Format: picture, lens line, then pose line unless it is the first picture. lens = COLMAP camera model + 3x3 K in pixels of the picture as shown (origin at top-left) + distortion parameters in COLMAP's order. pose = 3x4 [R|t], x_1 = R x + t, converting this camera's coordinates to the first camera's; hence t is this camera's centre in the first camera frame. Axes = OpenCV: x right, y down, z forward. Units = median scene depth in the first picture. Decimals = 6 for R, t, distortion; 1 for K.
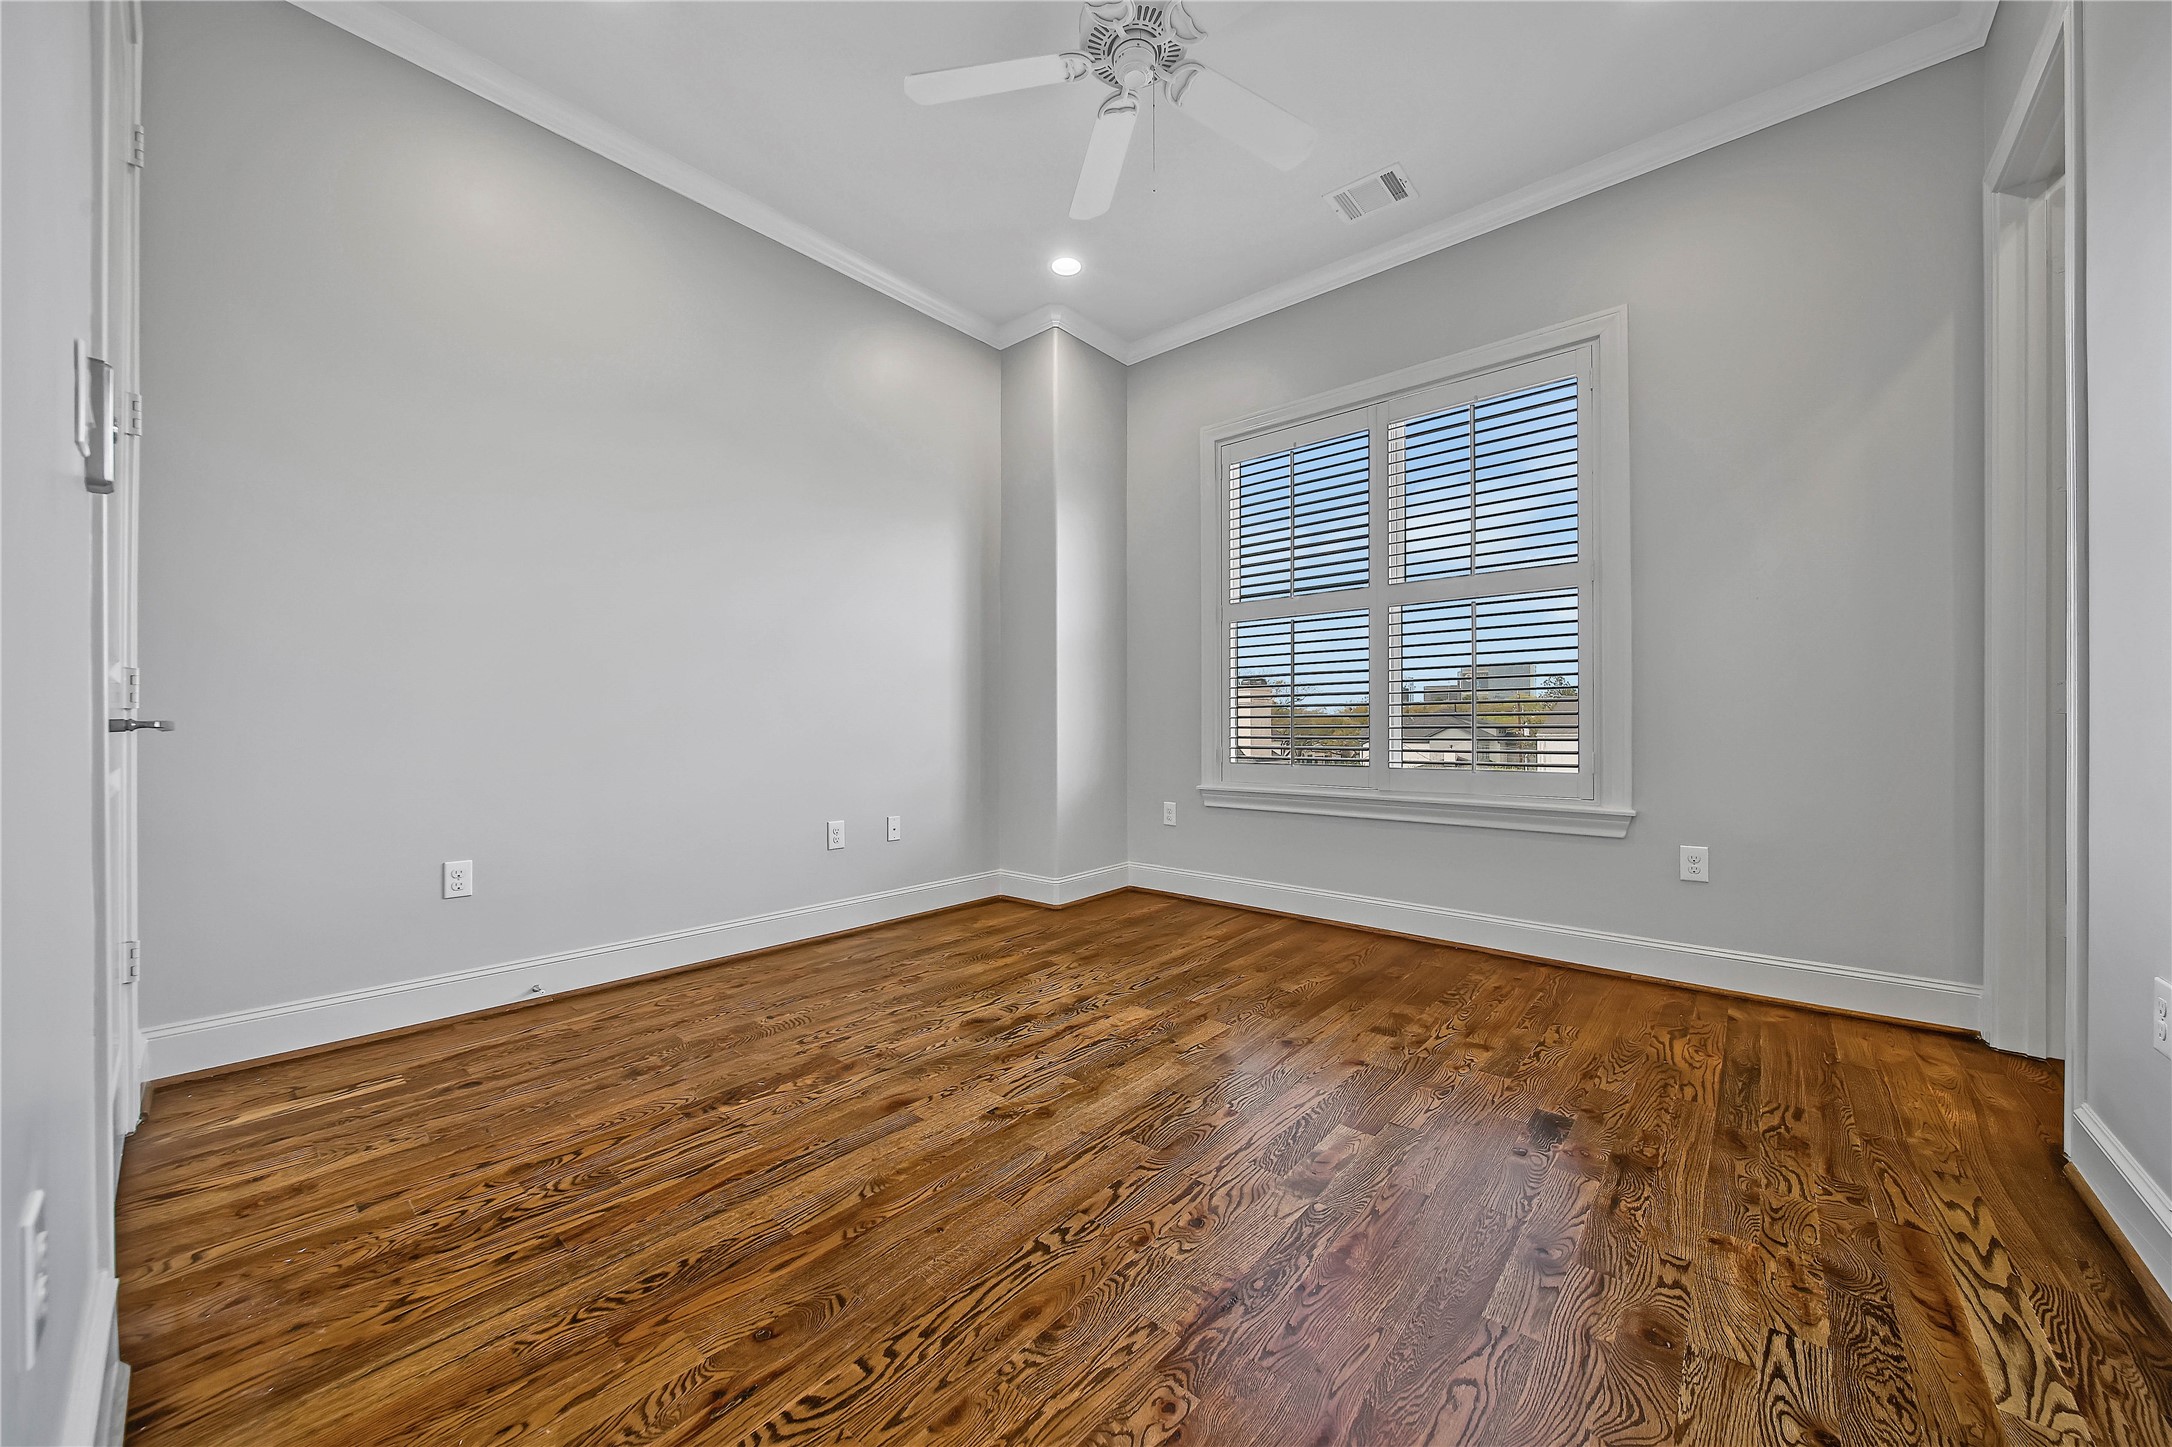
lens RADIAL K [[779.0, 0, 1085.4], [0, 779.0, 725.8], [0, 0, 1]] dist [-0.000026, -0.001472]
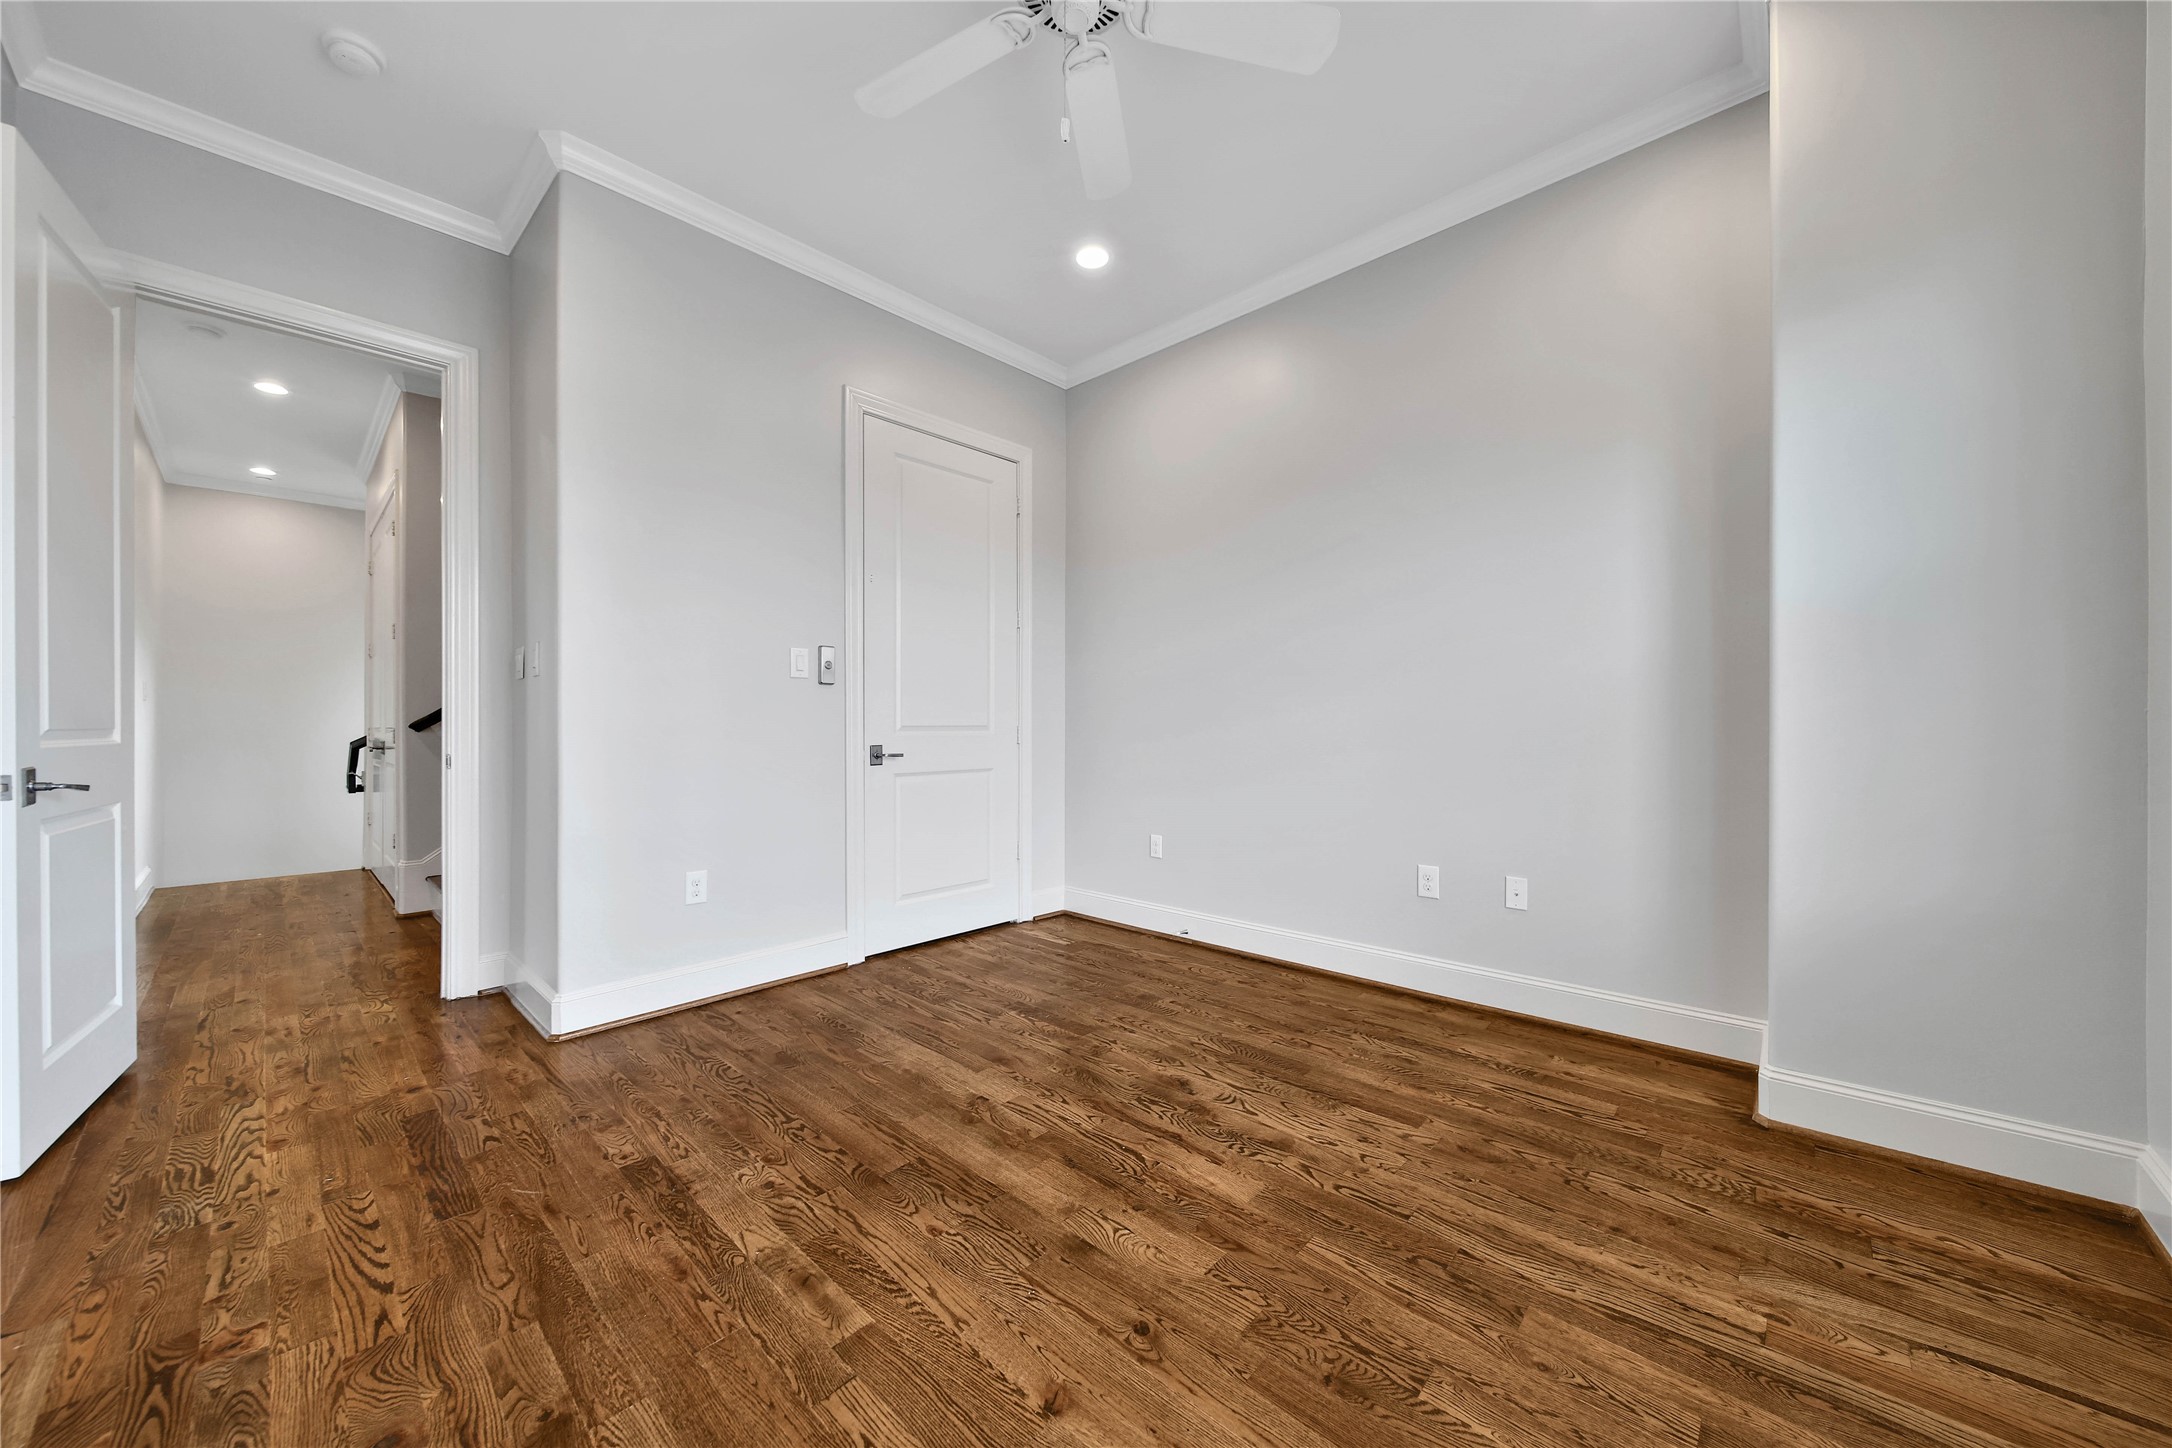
lens RADIAL K [[779.0, 0, 1085.4], [0, 779.0, 726.3], [0, 0, 1]] dist [-0.000026, -0.001472]
pose [[-0.040243, 0.000926, -0.999189, 0.898712], [0.003797, 0.999992, 0.000773, -0.057052], [0.999183, -0.003763, -0.040247, 1.033238]]
